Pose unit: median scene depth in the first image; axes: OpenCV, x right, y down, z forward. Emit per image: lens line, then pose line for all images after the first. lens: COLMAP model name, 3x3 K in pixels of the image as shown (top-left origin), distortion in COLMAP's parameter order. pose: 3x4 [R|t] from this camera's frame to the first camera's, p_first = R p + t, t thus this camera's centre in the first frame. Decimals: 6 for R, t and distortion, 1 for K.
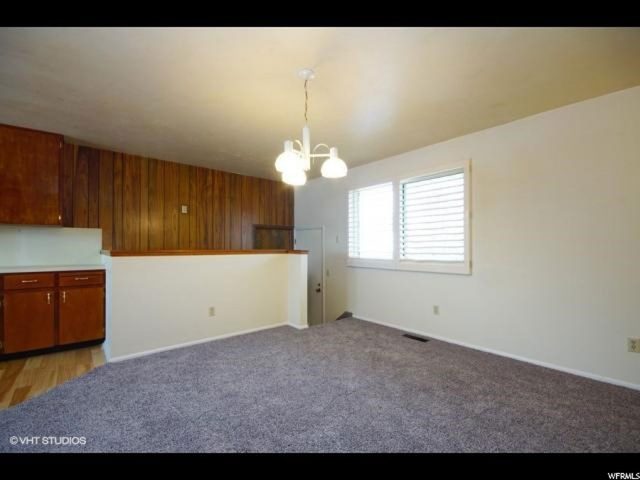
lens RADIAL K [[281.0, 0, 316.8], [0, 281.0, 244.6], [0, 0, 1]] dist [0.001105, -0.003482]
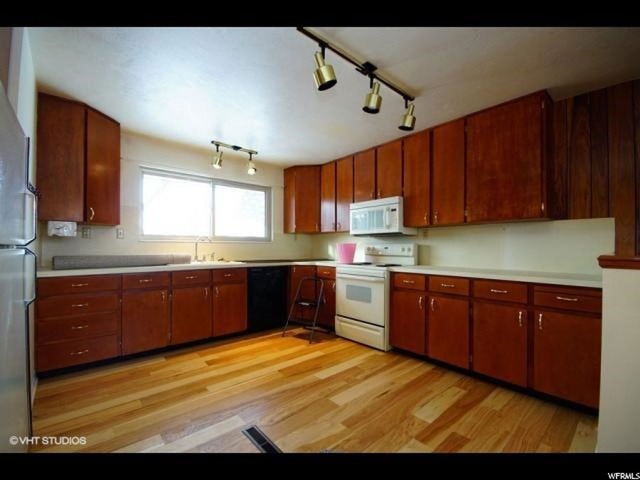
lens RADIAL K [[281.0, 0, 318.1], [0, 281.0, 244.9], [0, 0, 1]] dist [0.001105, -0.003482]
pose [[0.000653, -0.008455, -0.999964, -0.184947], [0.005151, 0.999951, -0.008451, 0.003728], [0.999987, -0.005145, 0.000696, 0.387910]]
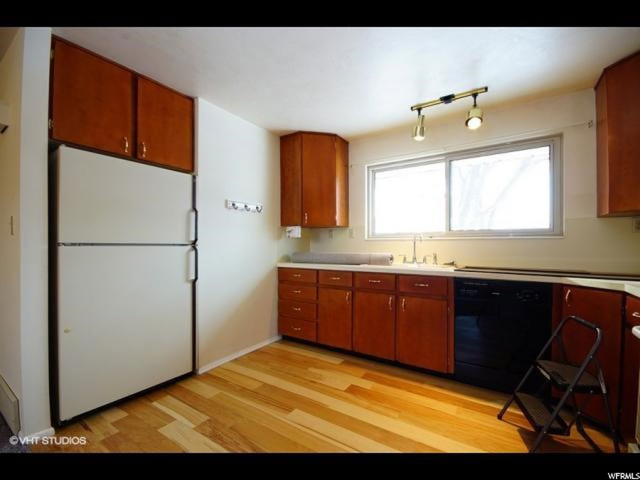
lens RADIAL K [[281.0, 0, 322.2], [0, 281.0, 245.2], [0, 0, 1]] dist [0.001105, -0.003482]
pose [[-0.964489, -0.004104, -0.264092, -0.727041], [-0.001140, 0.999935, -0.011378, 0.008234], [0.264122, -0.010673, -0.964430, 0.674719]]
